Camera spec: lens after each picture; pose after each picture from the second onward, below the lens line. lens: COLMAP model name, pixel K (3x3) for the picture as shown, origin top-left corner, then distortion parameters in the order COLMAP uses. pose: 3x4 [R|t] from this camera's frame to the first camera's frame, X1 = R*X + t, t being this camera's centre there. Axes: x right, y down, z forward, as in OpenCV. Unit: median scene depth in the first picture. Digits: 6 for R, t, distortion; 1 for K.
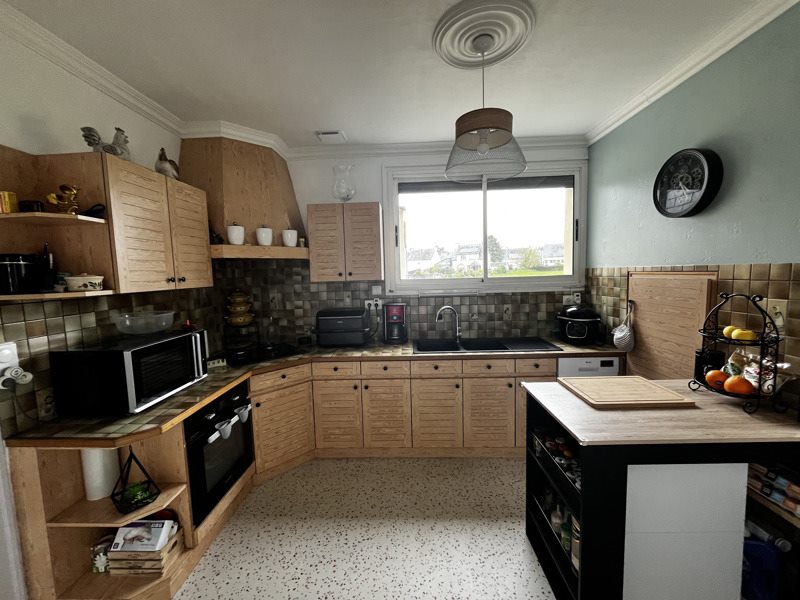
lens RADIAL K [[322.2, 0, 398.2], [0, 322.2, 302.4], [0, 0, 1]] dist [-0.000244, -0.000080]
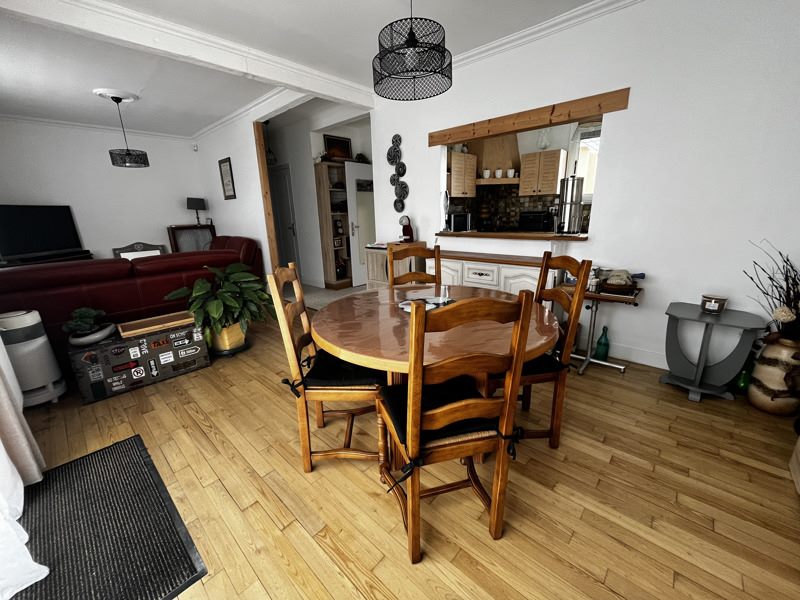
lens RADIAL K [[322.2, 0, 397.8], [0, 322.2, 299.6], [0, 0, 1]] dist [-0.000244, -0.000080]
pose [[0.758419, 0.180318, -0.626327, 0.523103], [-0.052542, 0.974755, 0.217008, 0.168473], [0.649646, -0.131675, 0.748747, -1.057794]]
